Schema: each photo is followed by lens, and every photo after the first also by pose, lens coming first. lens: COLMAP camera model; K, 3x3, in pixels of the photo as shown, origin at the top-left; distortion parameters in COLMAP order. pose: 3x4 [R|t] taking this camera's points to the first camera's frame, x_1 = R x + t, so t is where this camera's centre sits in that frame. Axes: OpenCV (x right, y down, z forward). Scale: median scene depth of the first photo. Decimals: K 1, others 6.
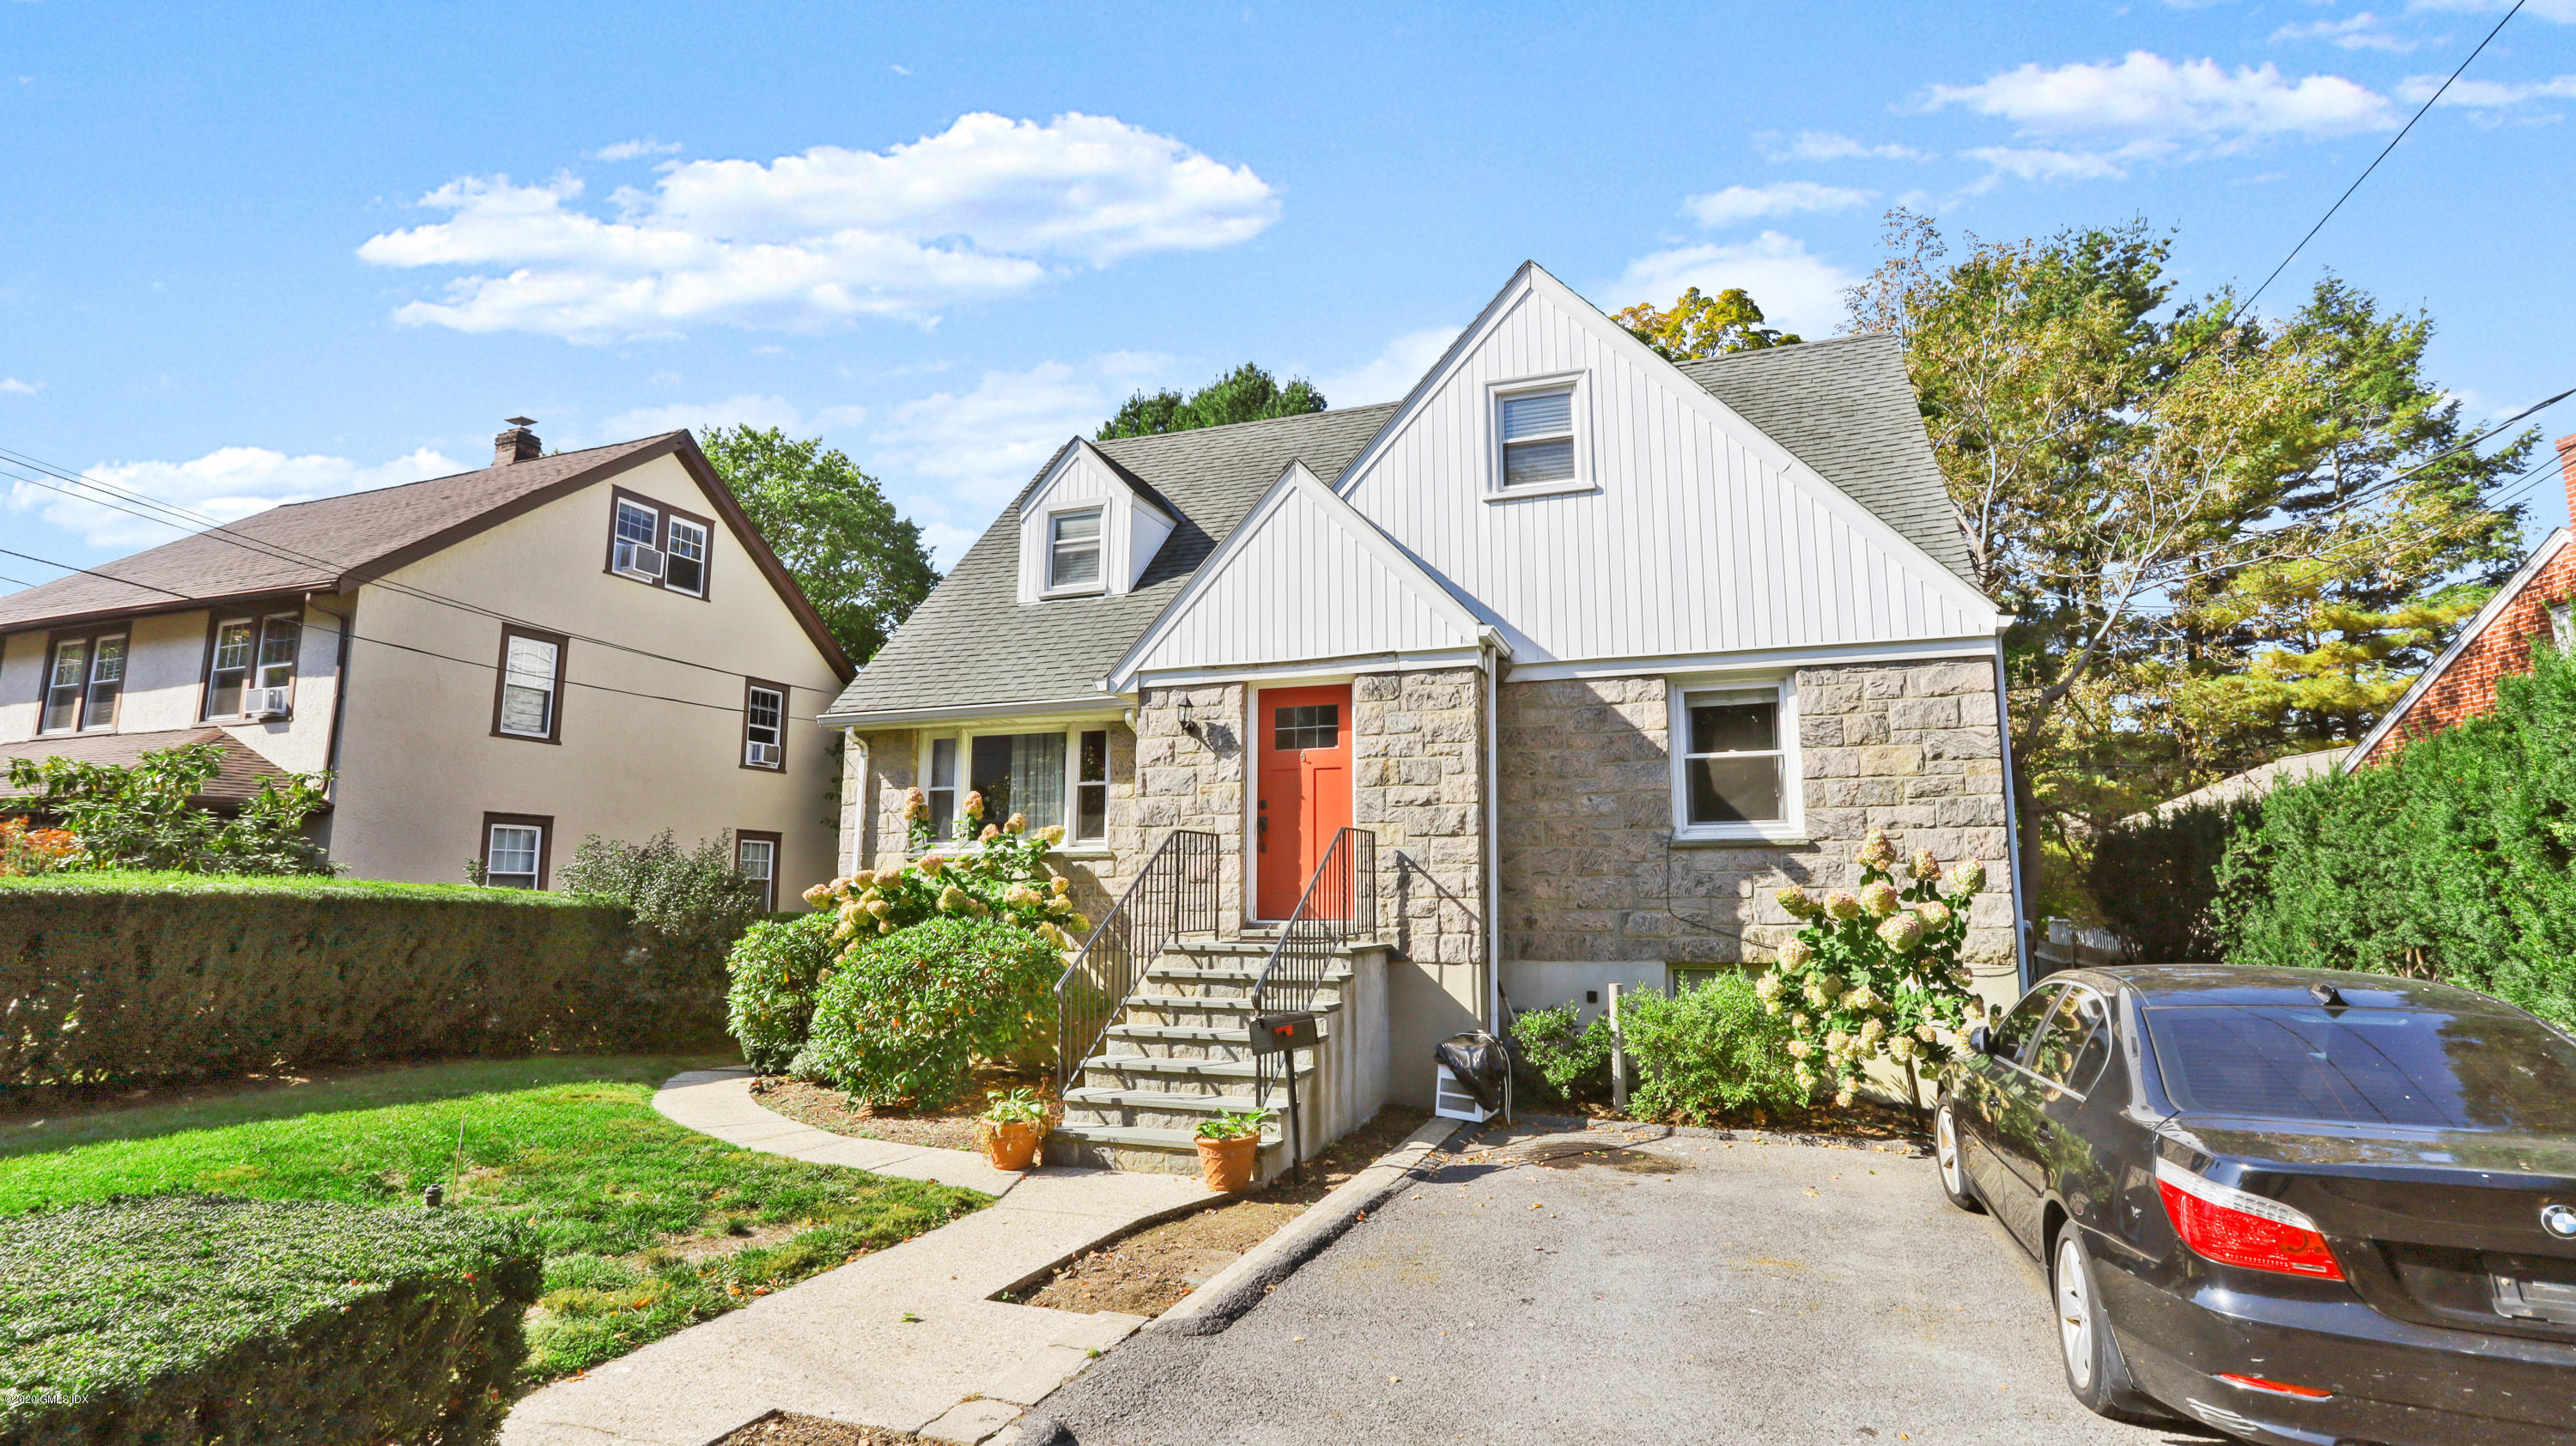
lens RADIAL K [[1257.2, 0, 1231.5], [0, 1257.2, 693.4], [0, 0, 1]] dist [-0.014331, 0.004336]
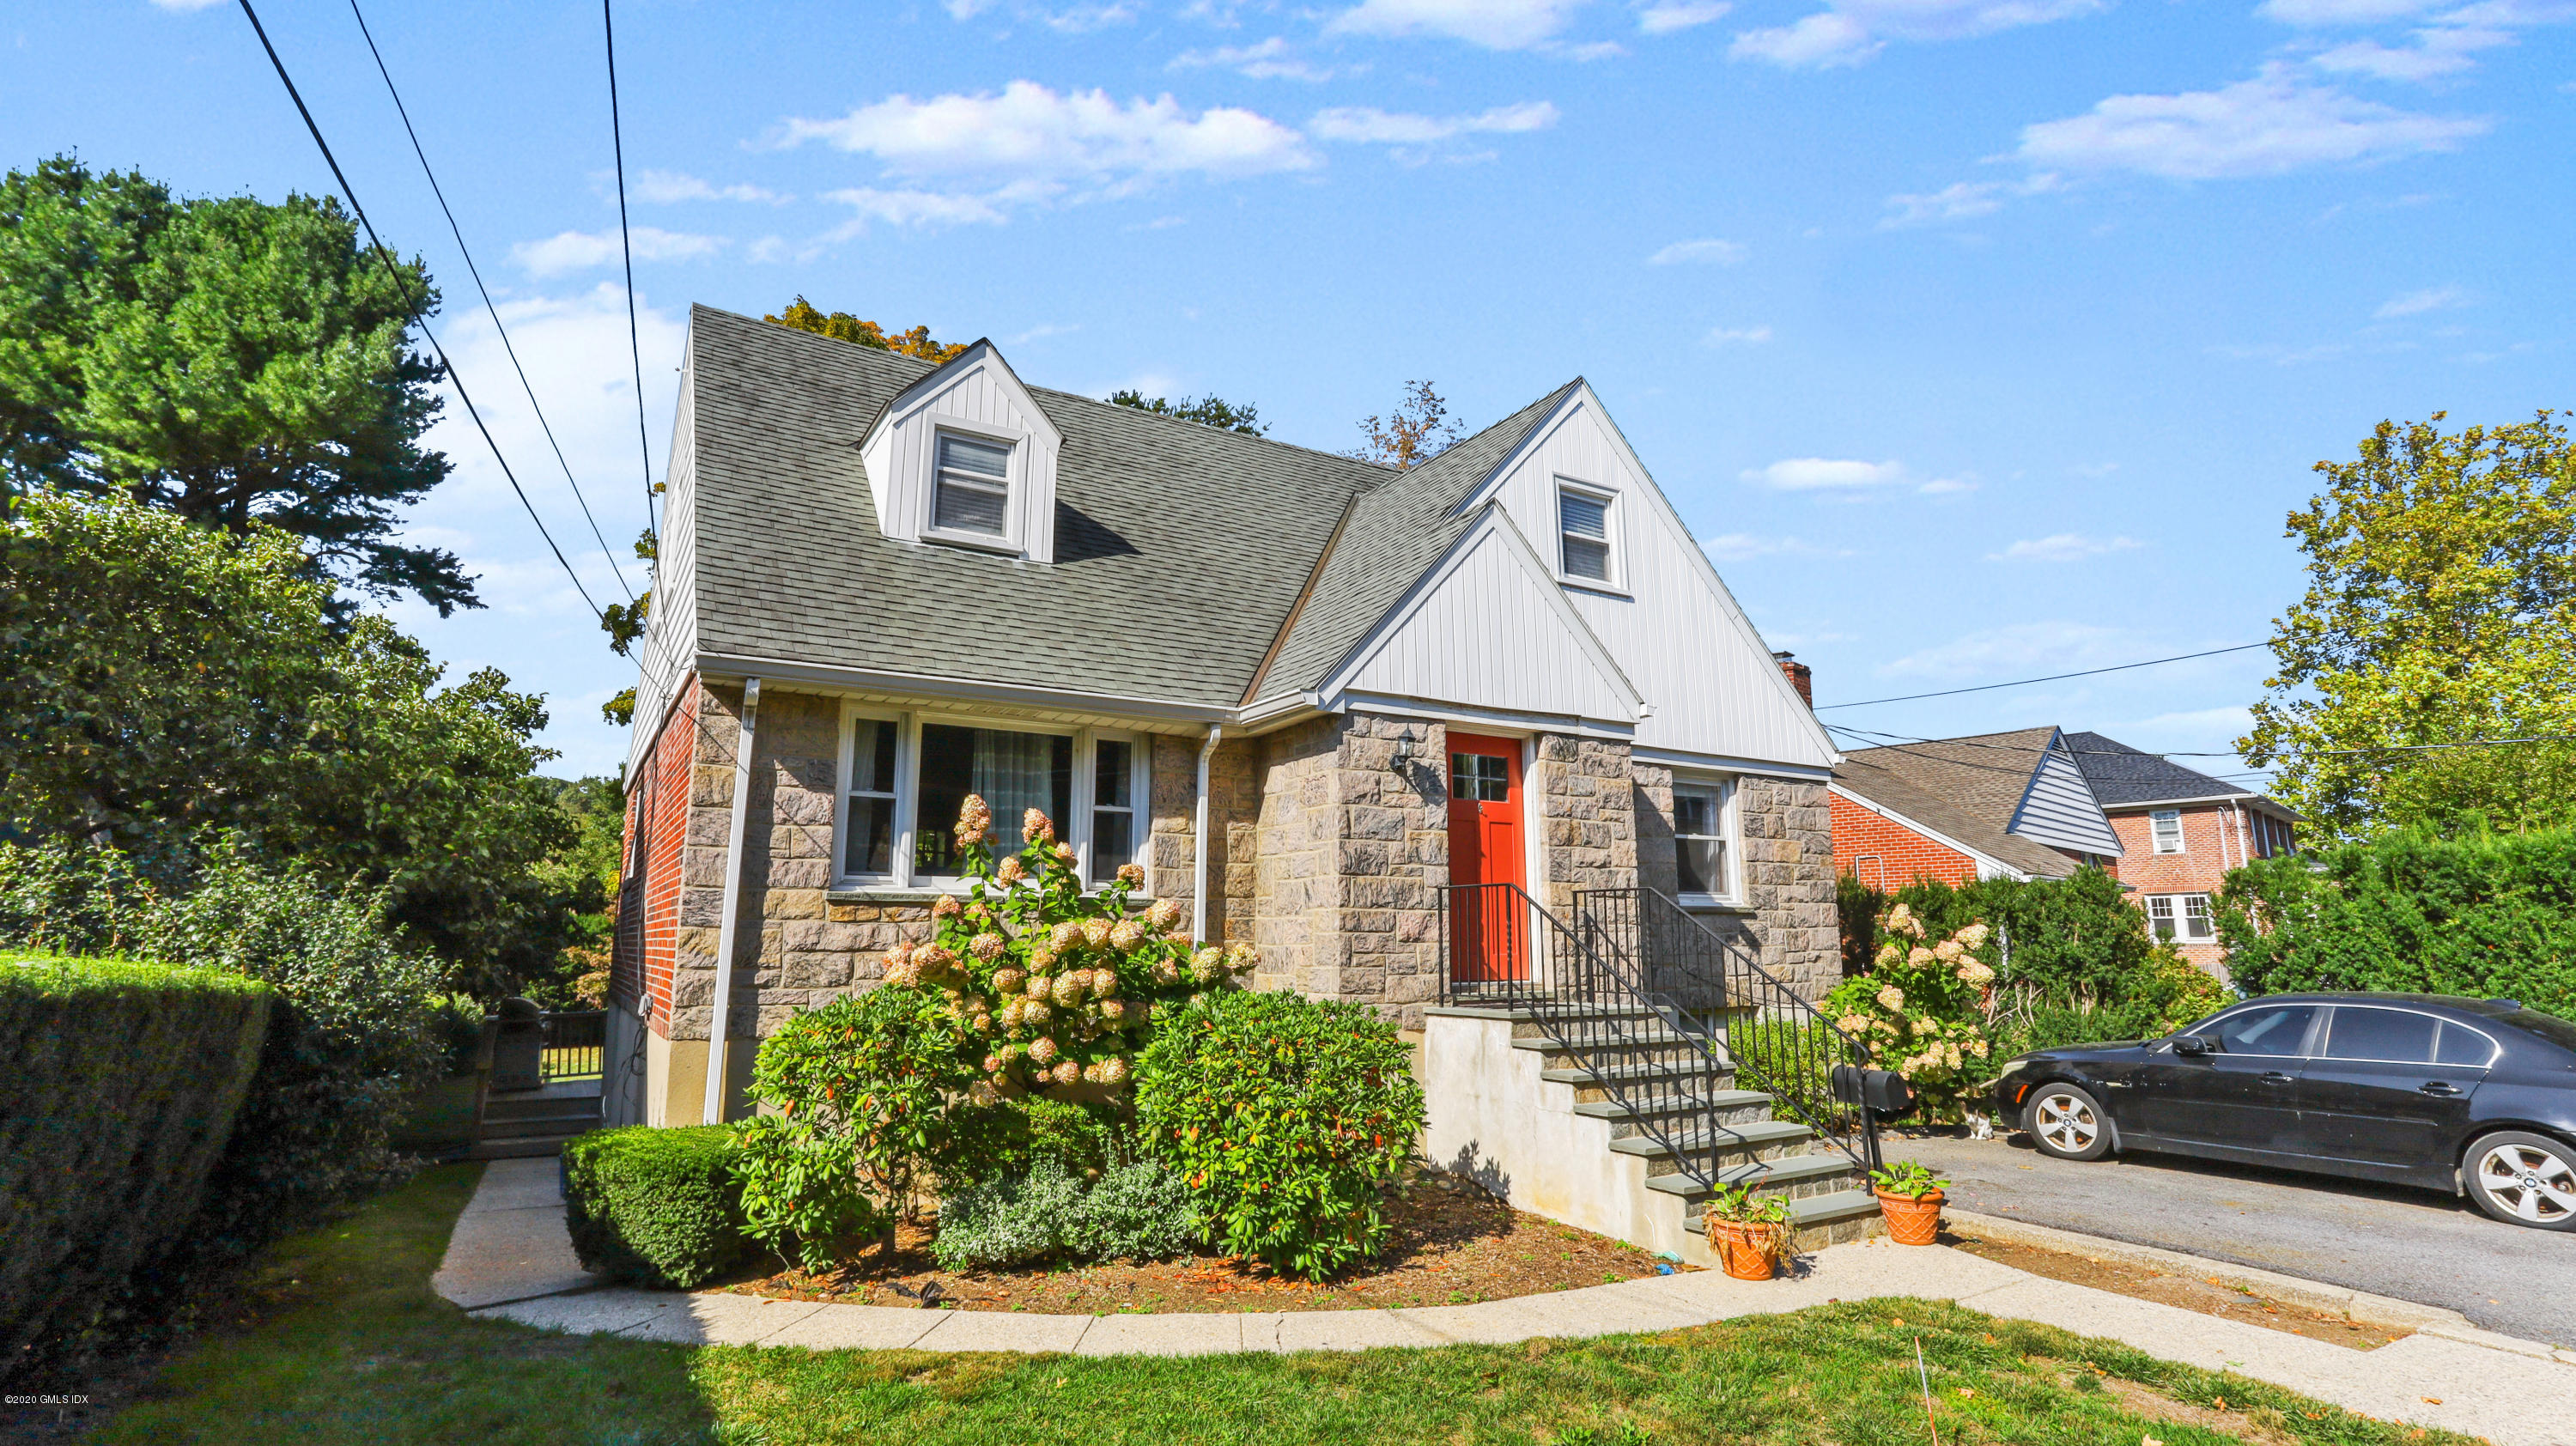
lens RADIAL K [[1301.1, 0, 1234.8], [0, 1301.1, 683.4], [0, 0, 1]] dist [-0.028163, 0.021534]
pose [[0.602866, 0.154054, 0.782828, -0.836020], [-0.128629, 0.987113, -0.095197, 0.074069], [-0.787405, -0.043303, 0.614913, 0.542409]]
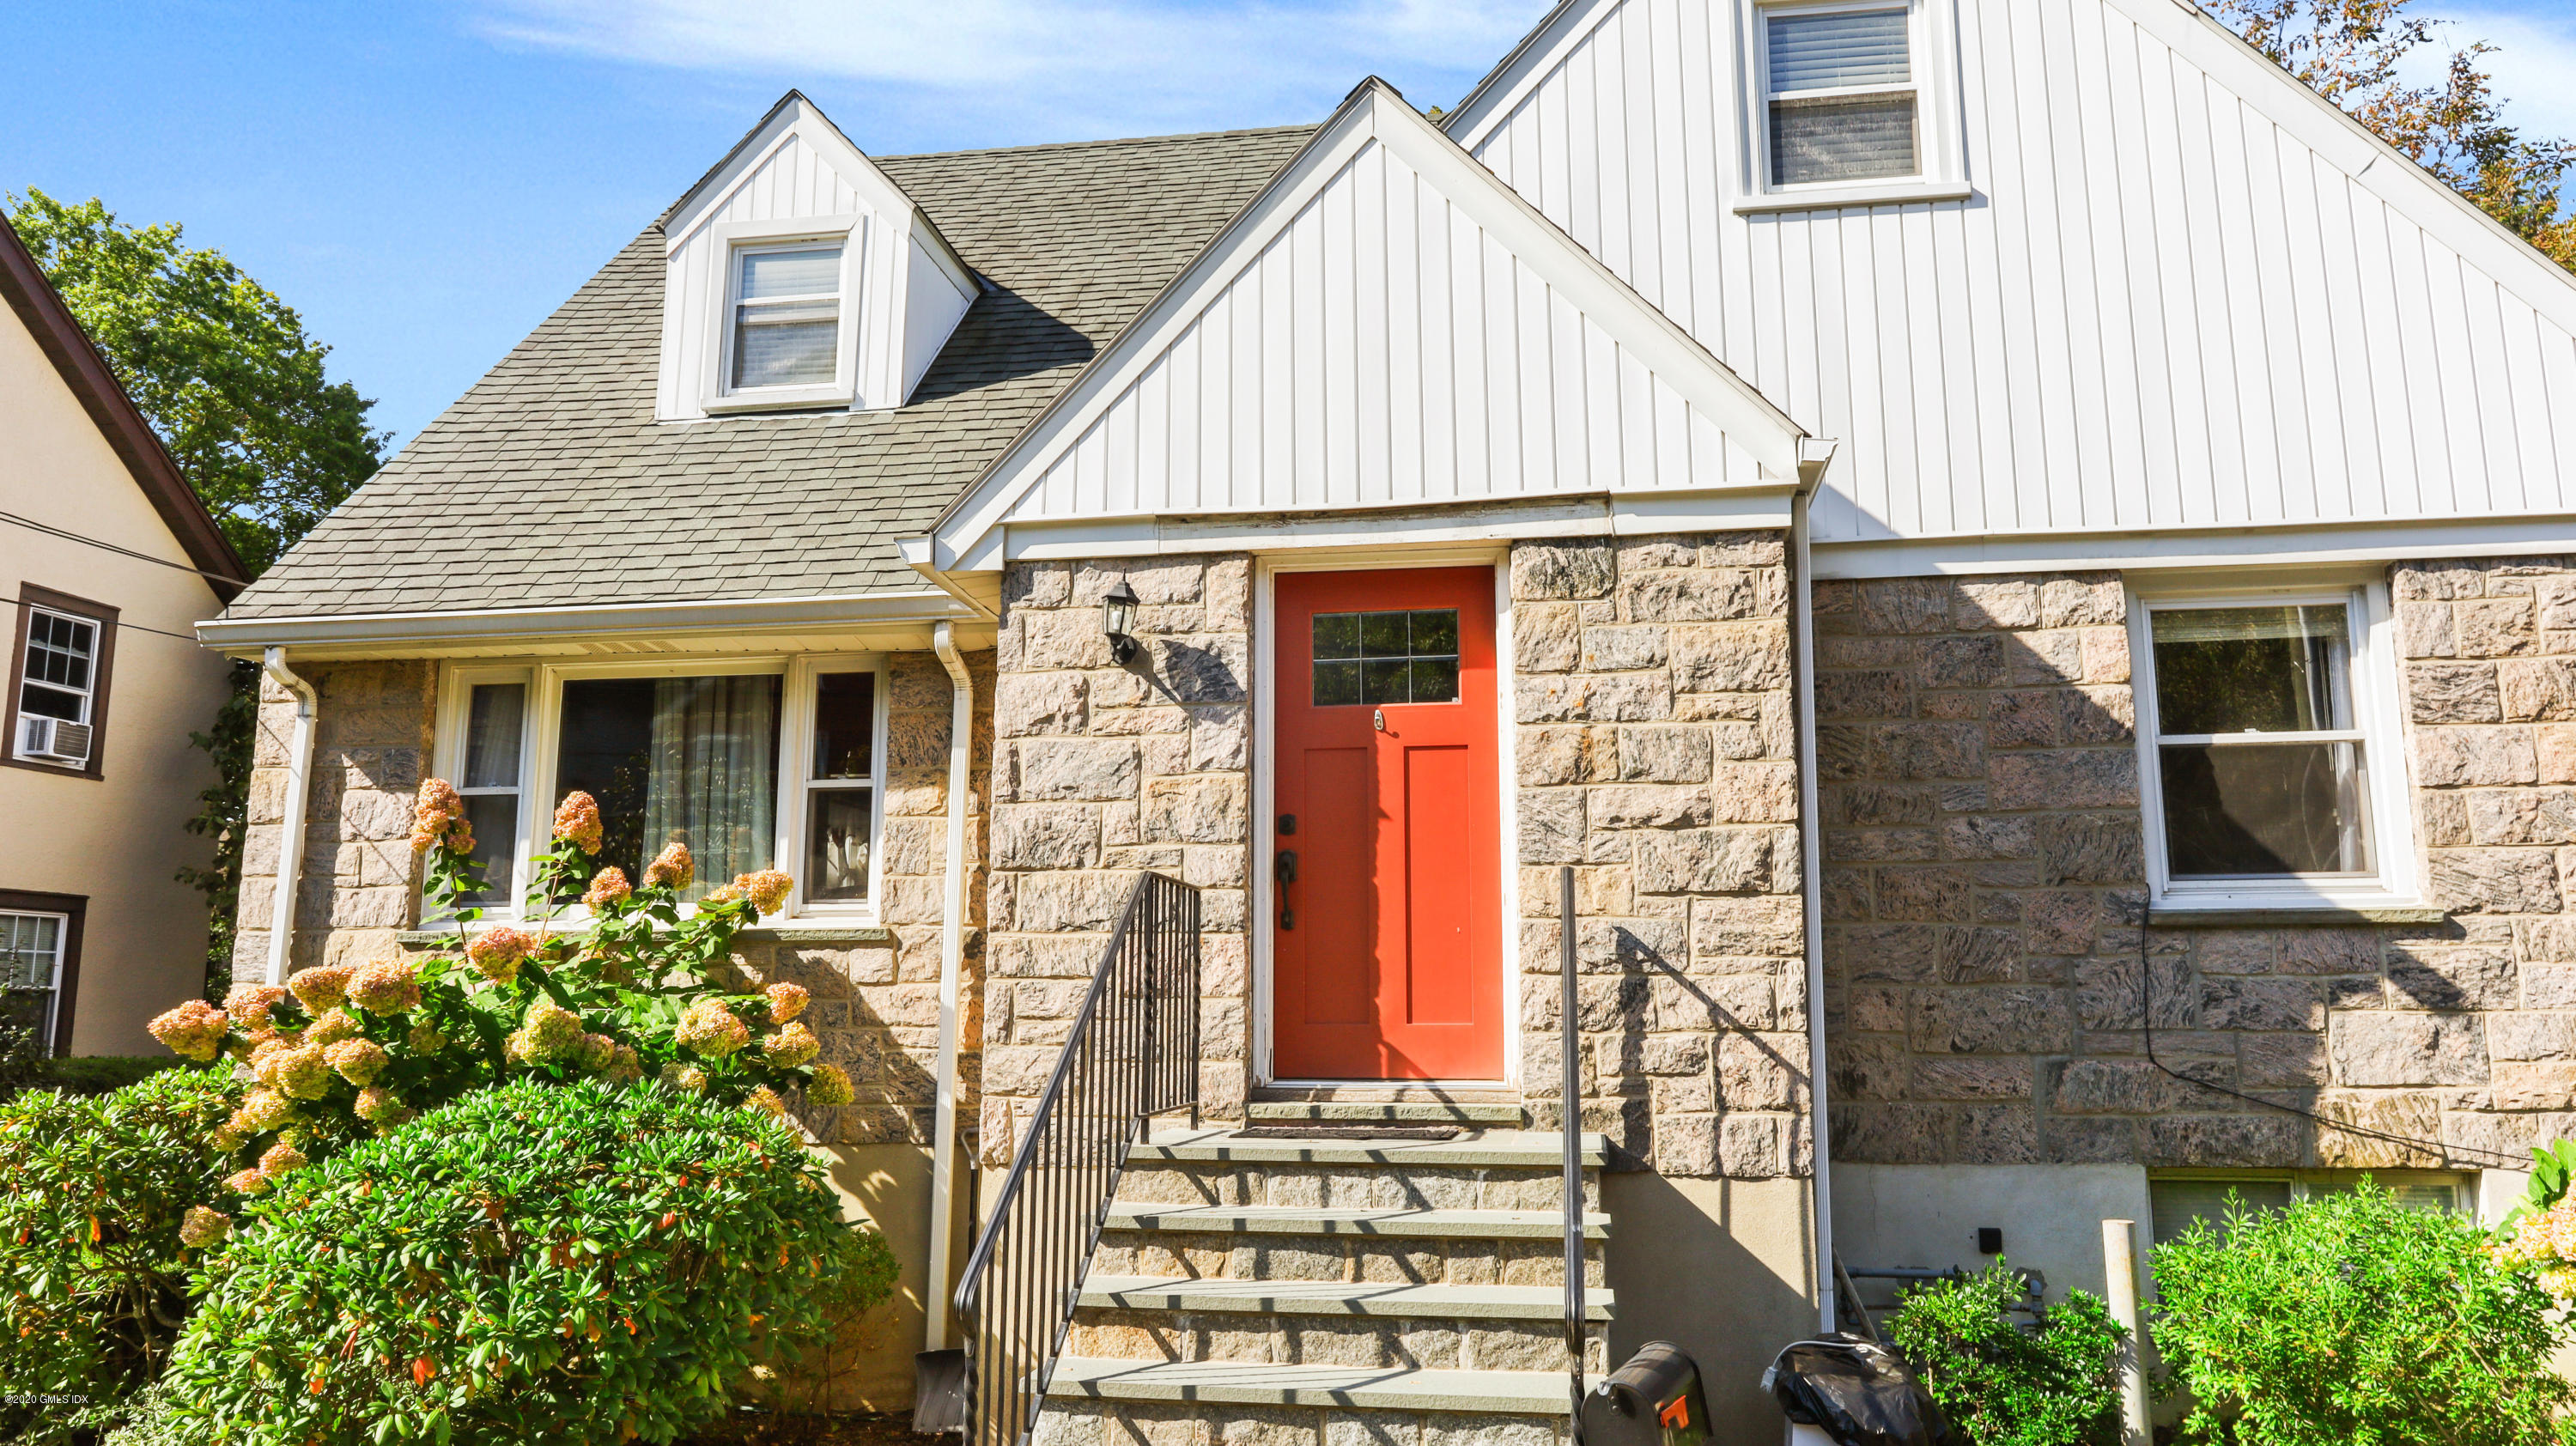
lens RADIAL K [[1829.1, 0, 1243.6], [0, 1829.1, 691.0], [0, 0, 1]] dist [-0.003539, 0.019669]
pose [[0.975535, 0.036605, 0.216775, -0.135371], [-0.033728, 0.999287, -0.016957, 0.052184], [-0.217241, 0.009231, 0.976074, 0.358325]]
